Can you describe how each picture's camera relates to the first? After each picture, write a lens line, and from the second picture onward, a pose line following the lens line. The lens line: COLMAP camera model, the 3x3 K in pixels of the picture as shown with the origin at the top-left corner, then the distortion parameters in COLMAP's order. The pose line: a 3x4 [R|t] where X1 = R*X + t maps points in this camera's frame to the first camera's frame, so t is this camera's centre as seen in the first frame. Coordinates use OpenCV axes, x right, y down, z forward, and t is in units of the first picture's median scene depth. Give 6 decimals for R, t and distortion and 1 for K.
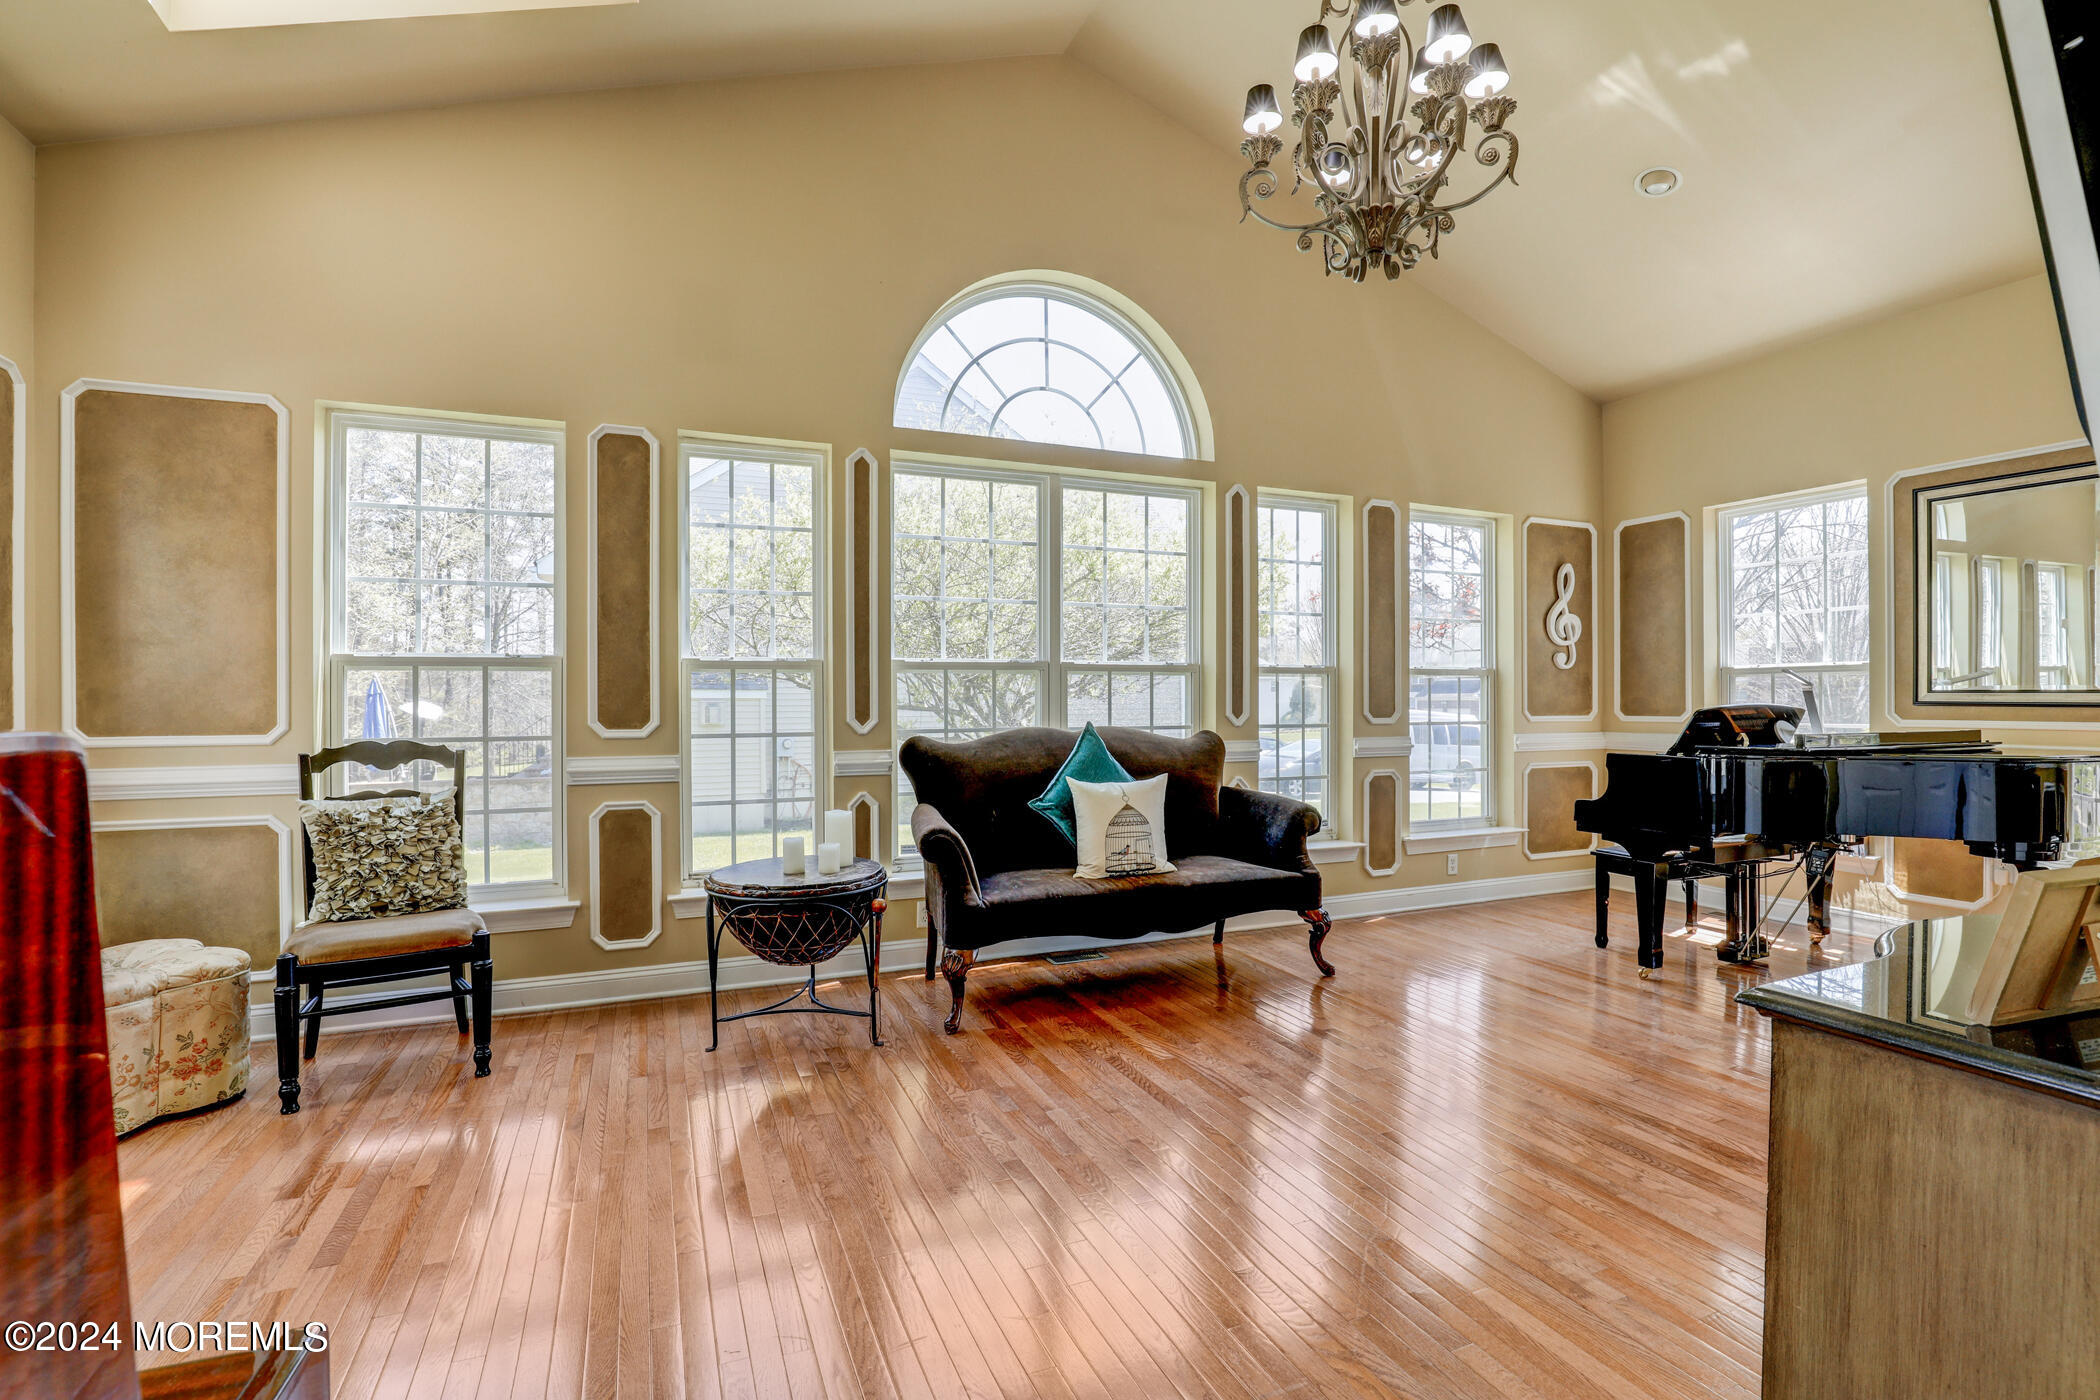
lens RADIAL K [[974.7, 0, 1064.1], [0, 974.7, 705.0], [0, 0, 1]] dist [-0.036779, 0.005787]
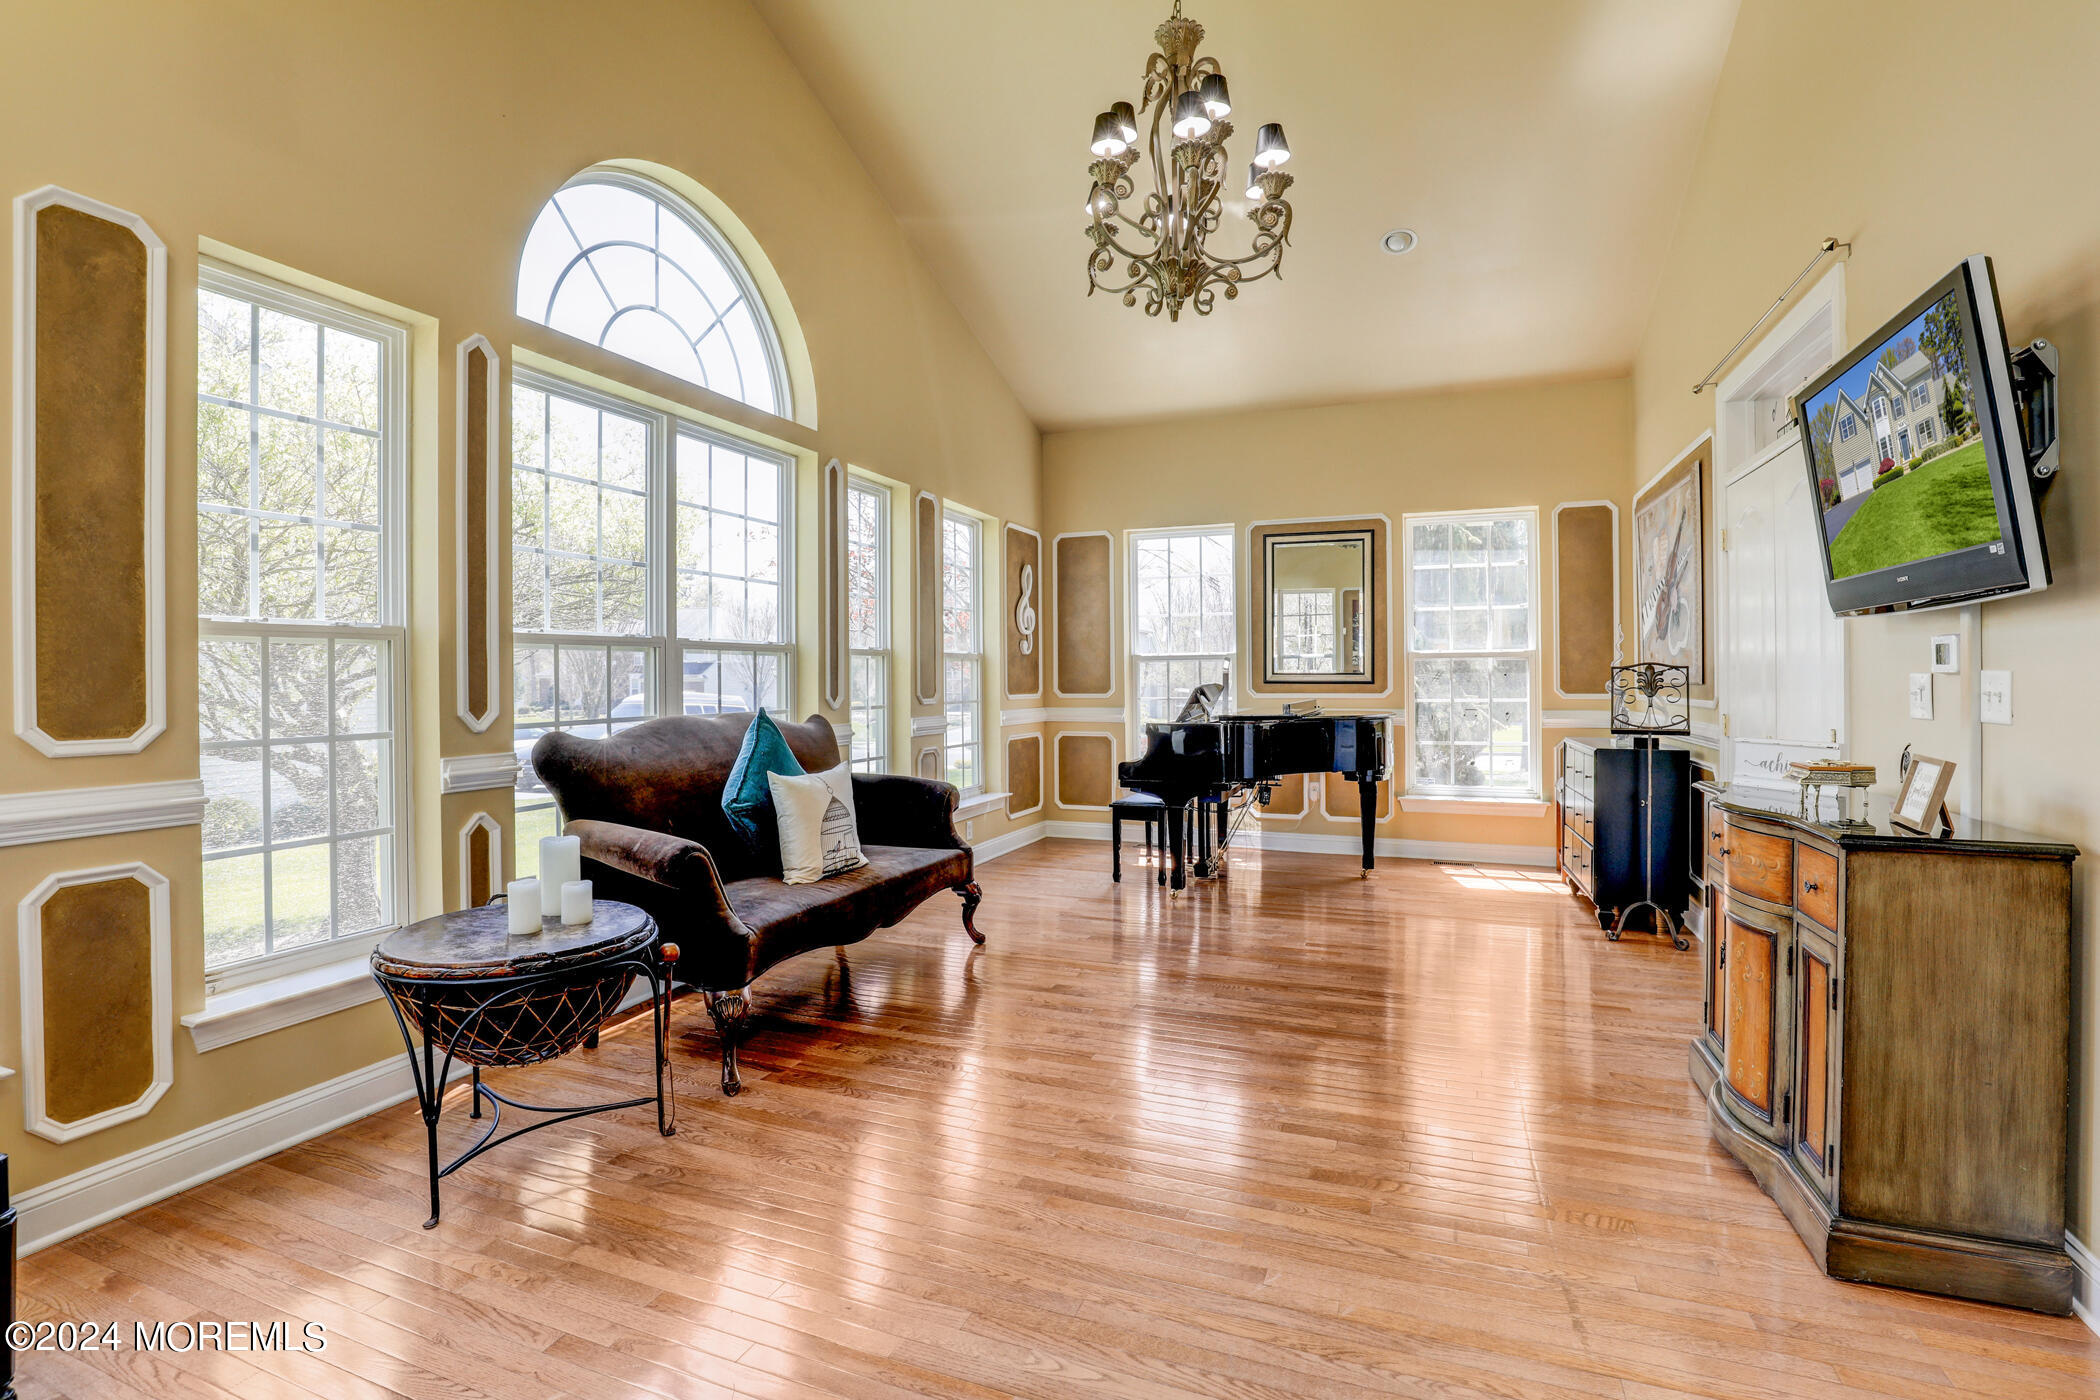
lens RADIAL K [[974.7, 0, 1070.6], [0, 974.7, 680.6], [0, 0, 1]] dist [-0.036779, 0.005787]
pose [[0.696392, -0.003654, 0.717652, -0.413678], [0.007301, 0.999971, -0.001992, -0.003565], [-0.717625, 0.006627, 0.696399, 0.192824]]
